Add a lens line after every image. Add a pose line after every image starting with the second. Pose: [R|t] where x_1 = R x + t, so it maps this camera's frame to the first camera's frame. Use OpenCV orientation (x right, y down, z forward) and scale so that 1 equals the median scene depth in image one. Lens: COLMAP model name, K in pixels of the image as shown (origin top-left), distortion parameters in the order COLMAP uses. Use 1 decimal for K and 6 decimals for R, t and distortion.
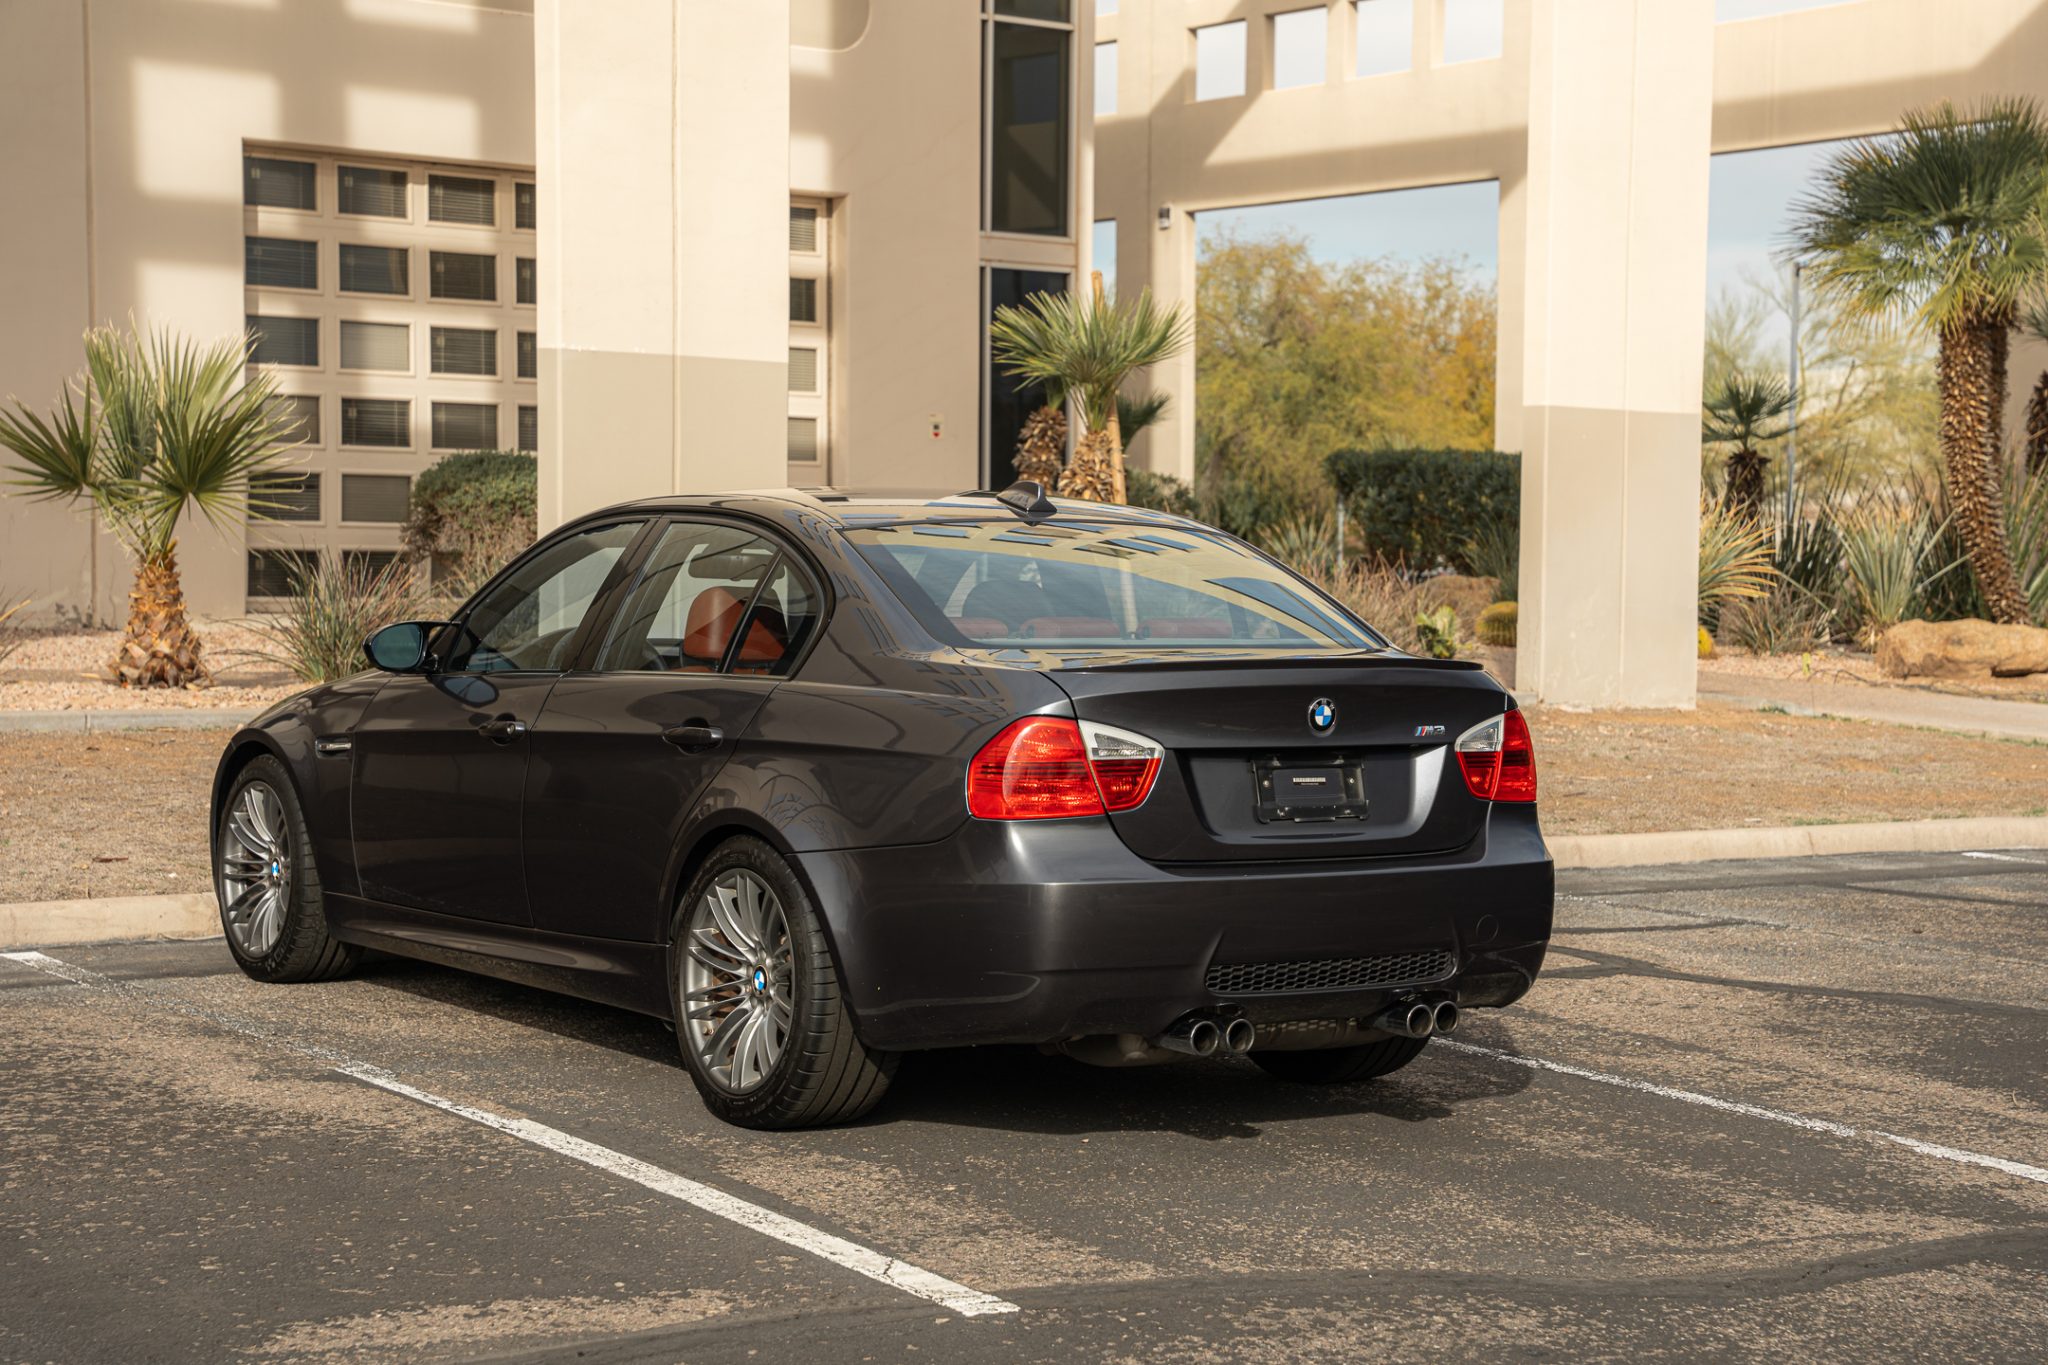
lens RADIAL K [[3701.9, 0, 1024.0], [0, 3701.9, 682.5], [0, 0, 1]] dist [0.257041, 0.287704]
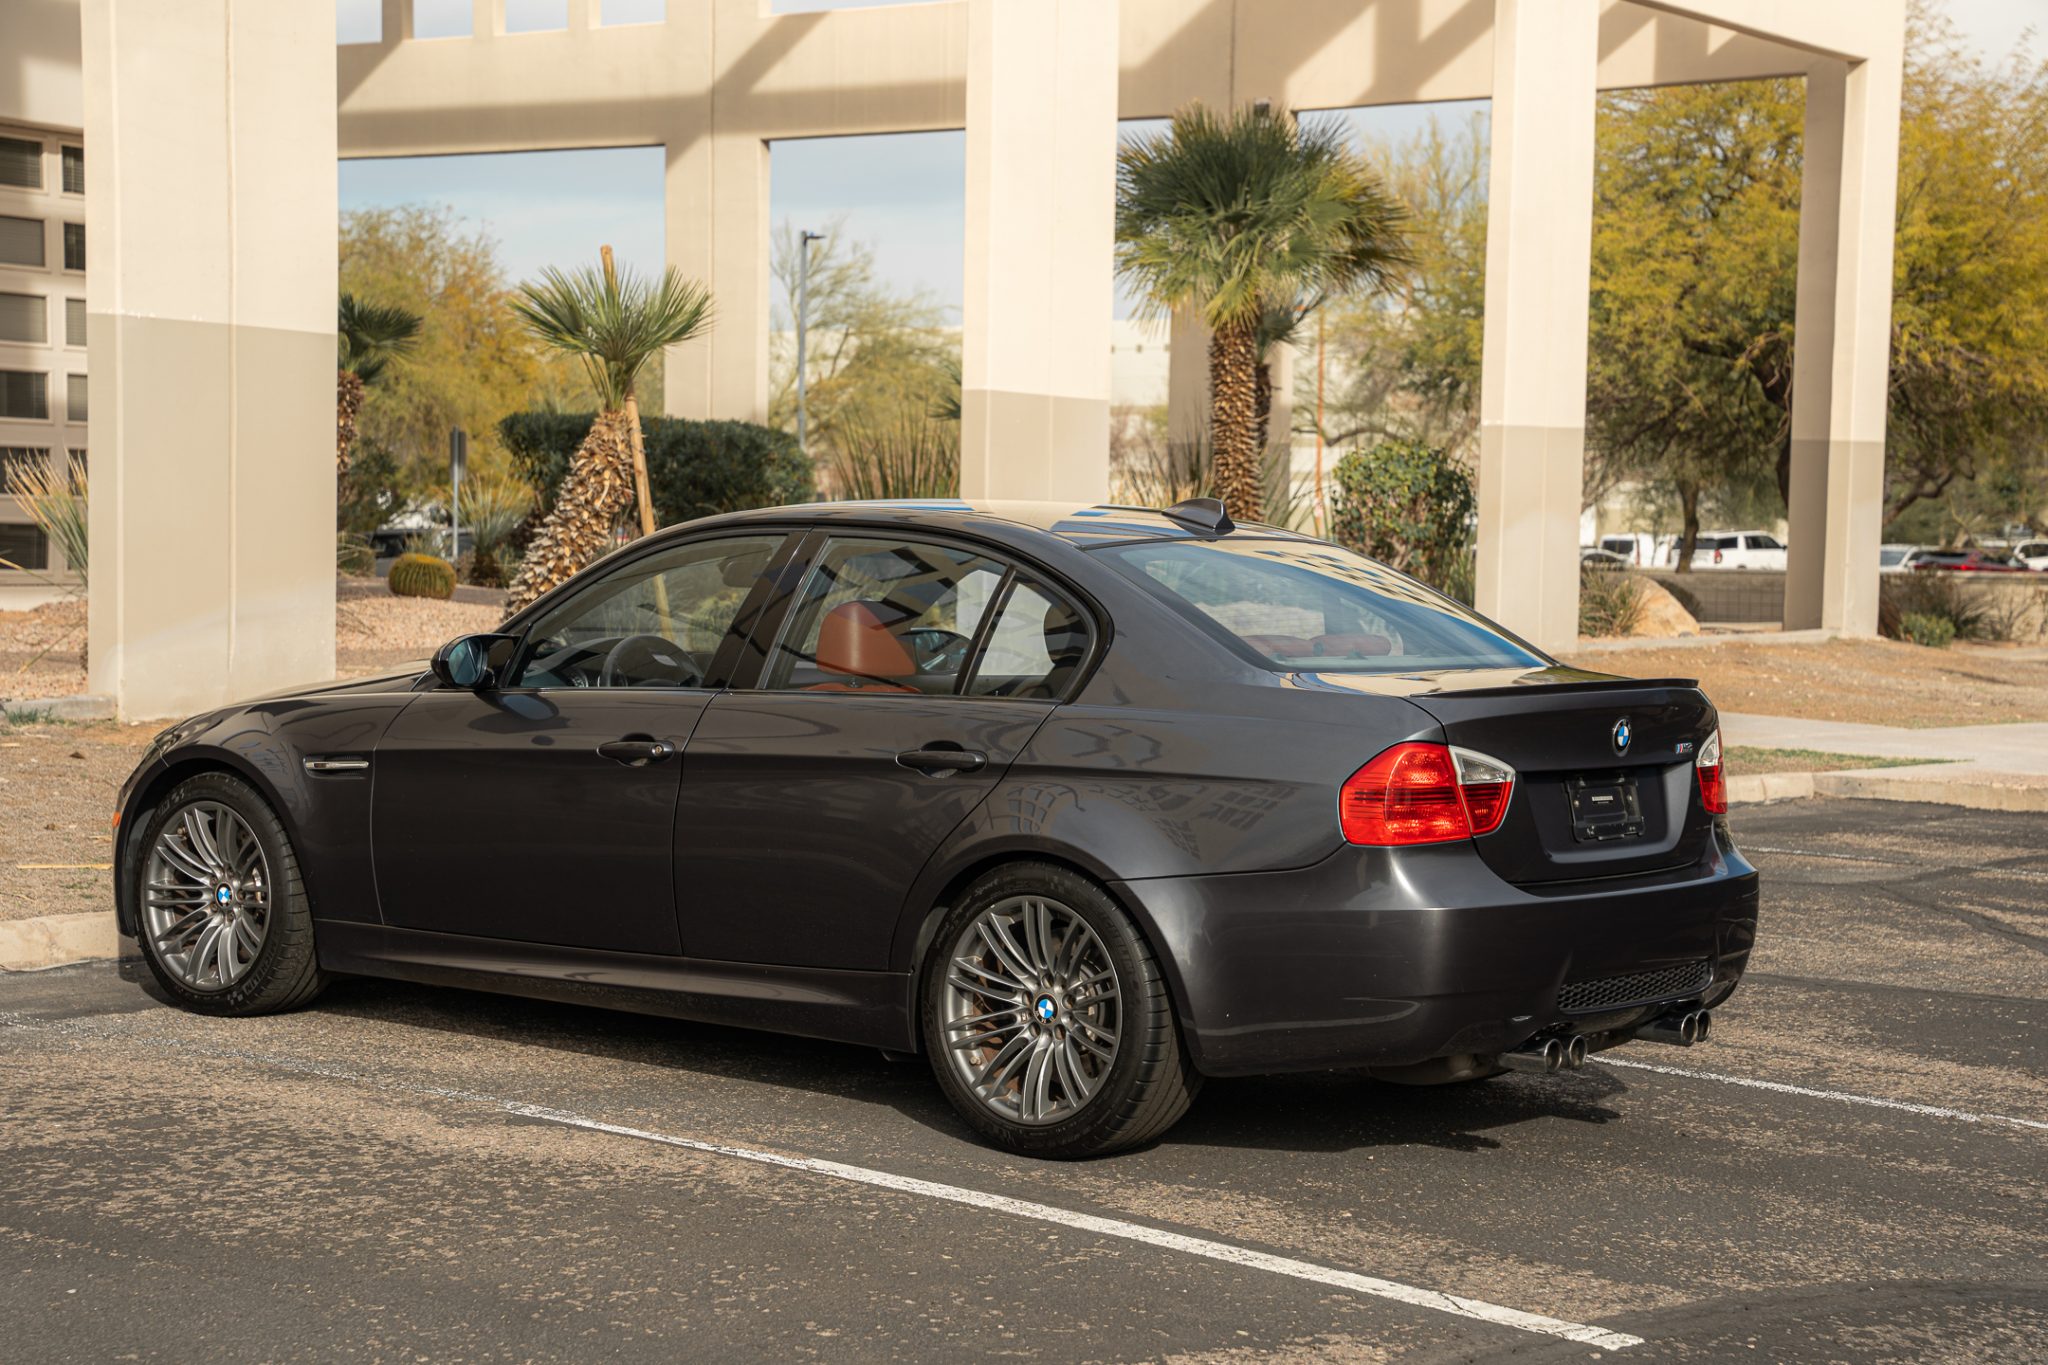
lens RADIAL K [[3701.9, 0, 1024.0], [0, 3701.9, 682.5], [0, 0, 1]] dist [0.257041, 0.287704]
pose [[0.953257, -0.007049, 0.302078, -0.290382], [0.002916, 0.999896, 0.014131, -0.015671], [-0.302146, -0.012589, 0.953179, 0.051076]]
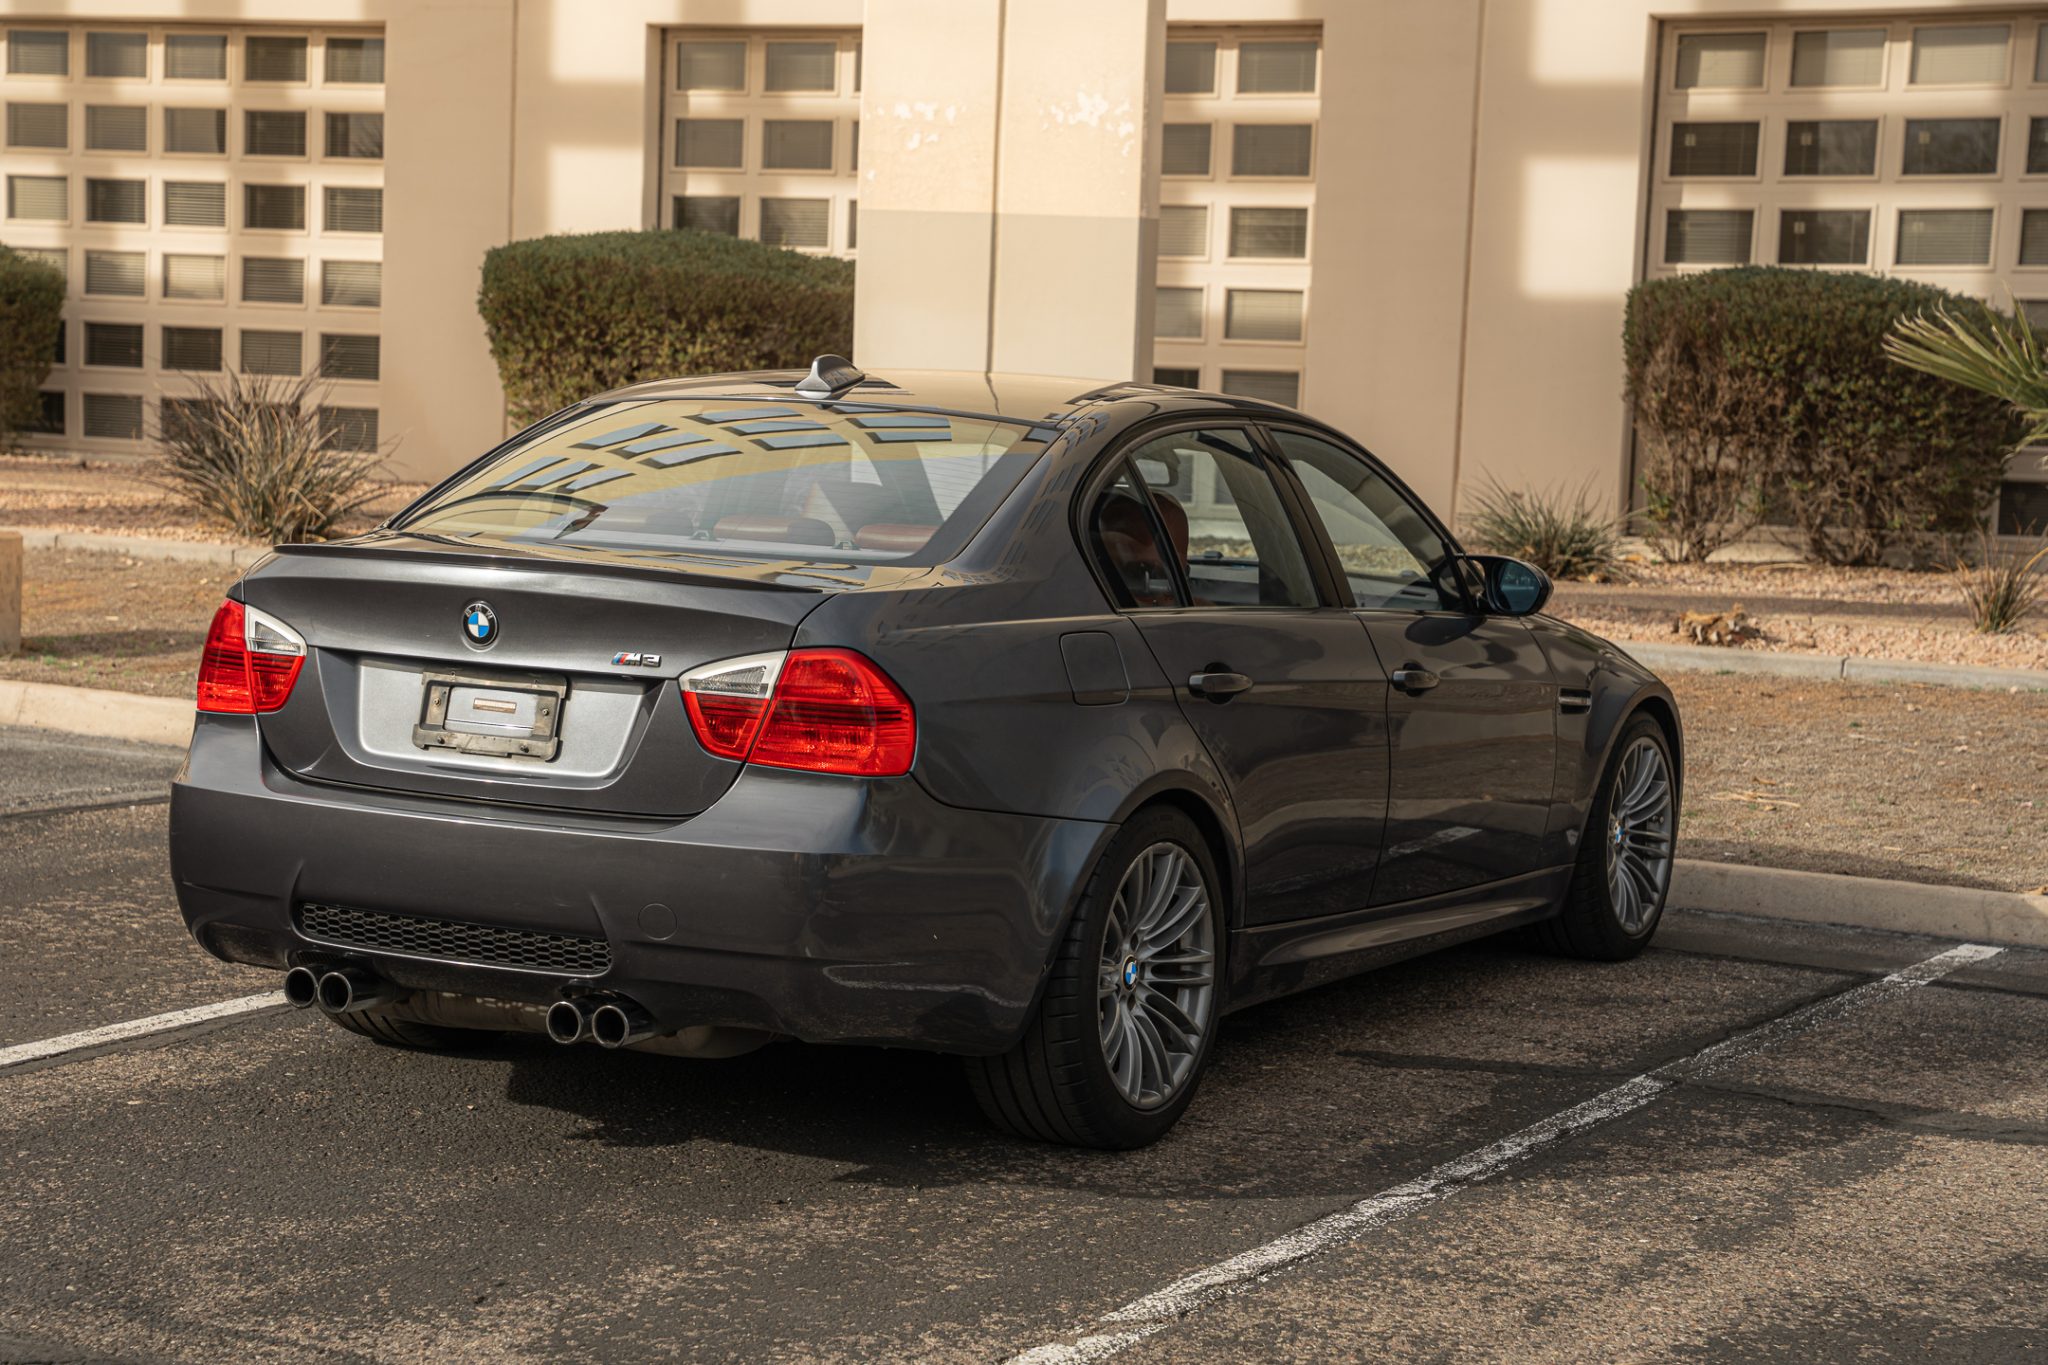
lens RADIAL K [[3664.5, 0, 1019.2], [0, 3664.5, 755.4], [0, 0, 1]] dist [0.118543, 0.903826]
pose [[0.447016, 0.087565, -0.890230, 0.647507], [-0.068071, 0.995641, 0.063753, -0.017362], [0.891932, 0.032100, 0.451028, 0.578711]]
